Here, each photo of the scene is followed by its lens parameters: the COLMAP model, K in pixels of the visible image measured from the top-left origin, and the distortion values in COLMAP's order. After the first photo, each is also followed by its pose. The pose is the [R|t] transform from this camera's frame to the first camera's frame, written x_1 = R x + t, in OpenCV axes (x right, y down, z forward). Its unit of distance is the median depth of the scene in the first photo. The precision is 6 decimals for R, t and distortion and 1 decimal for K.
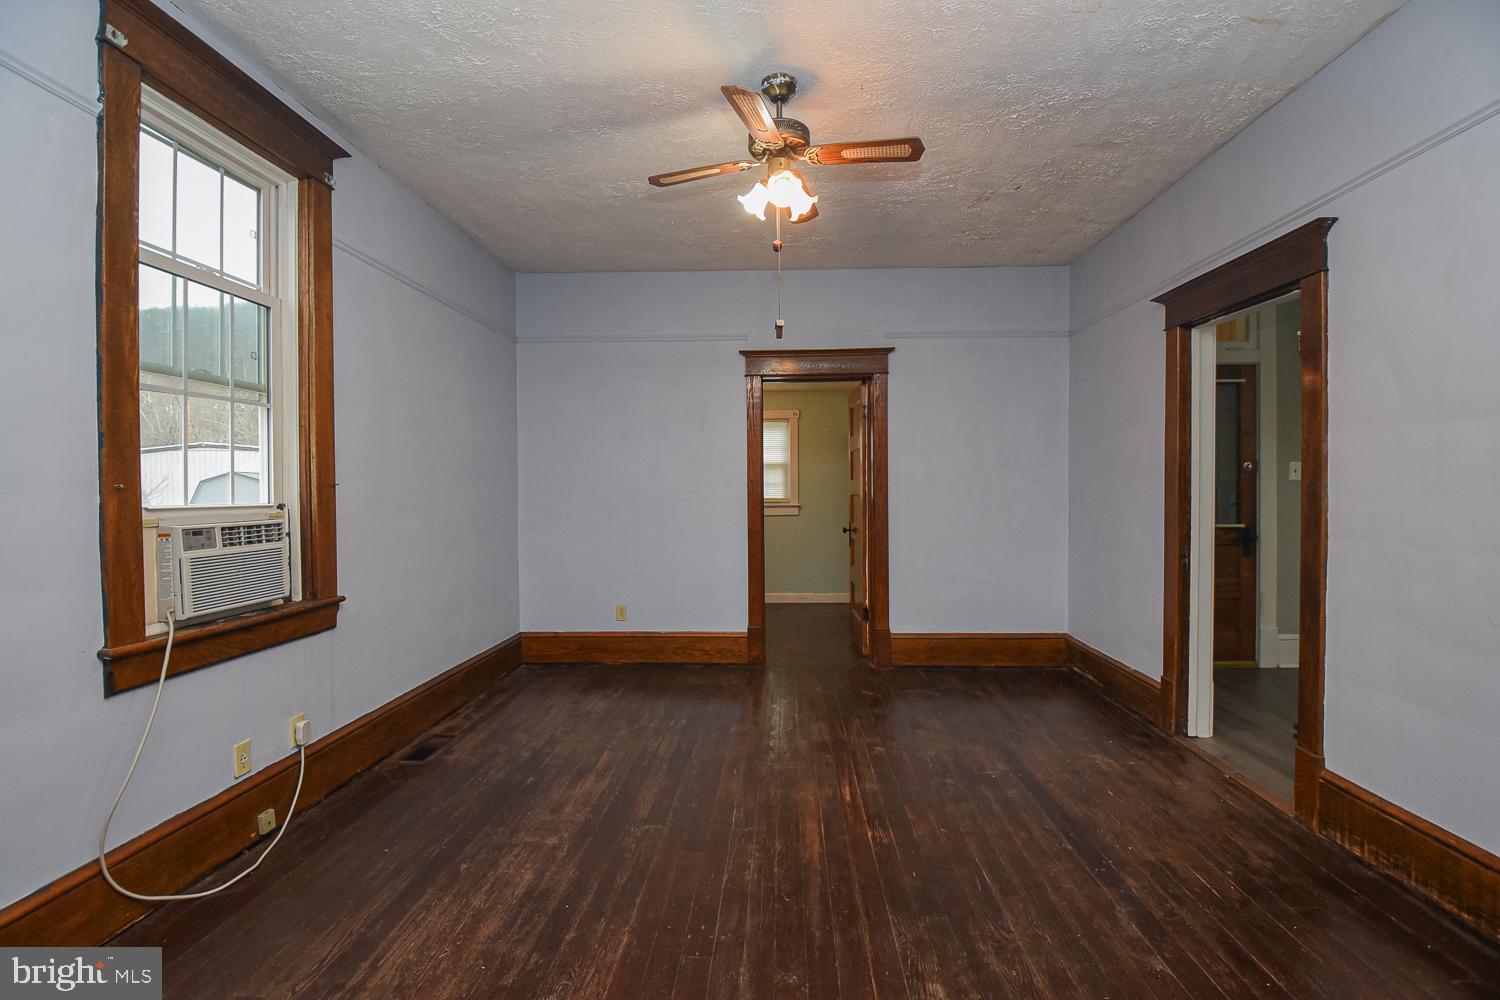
lens RADIAL K [[660.2, 0, 752.4], [0, 660.2, 507.1], [0, 0, 1]] dist [0.000729, -0.016597]
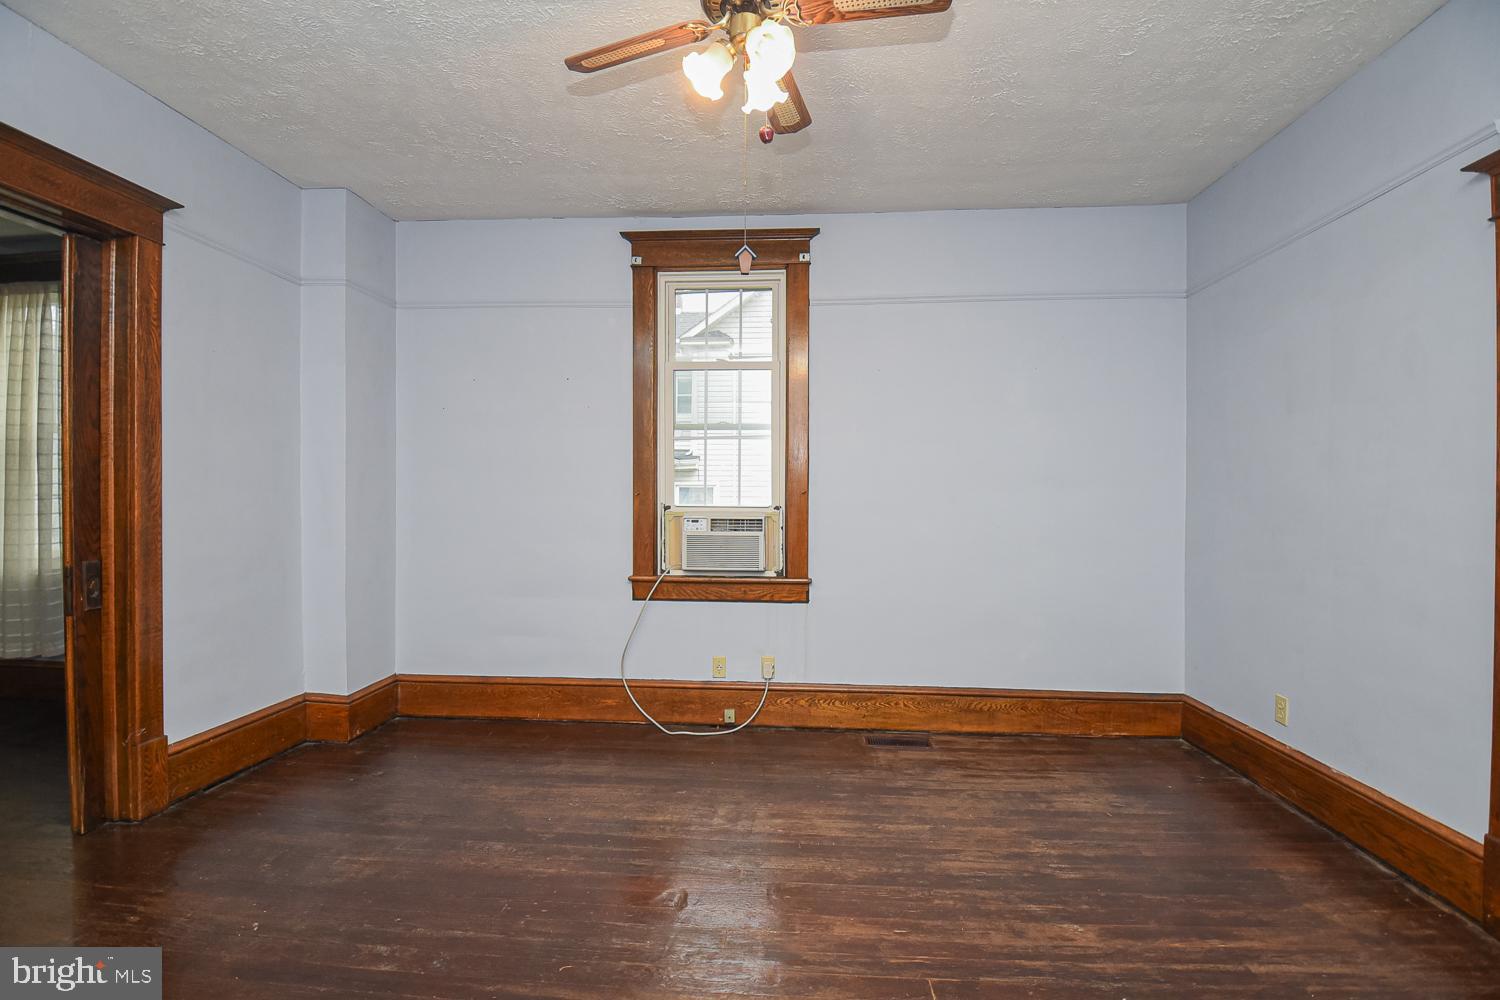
lens RADIAL K [[660.2, 0, 752.4], [0, 660.2, 507.1], [0, 0, 1]] dist [0.000729, -0.016597]
pose [[-0.021376, 0.015995, -0.999644, 0.722144], [-0.032383, 0.999336, 0.016683, -0.024334], [0.999247, 0.032728, -0.020844, 1.007402]]
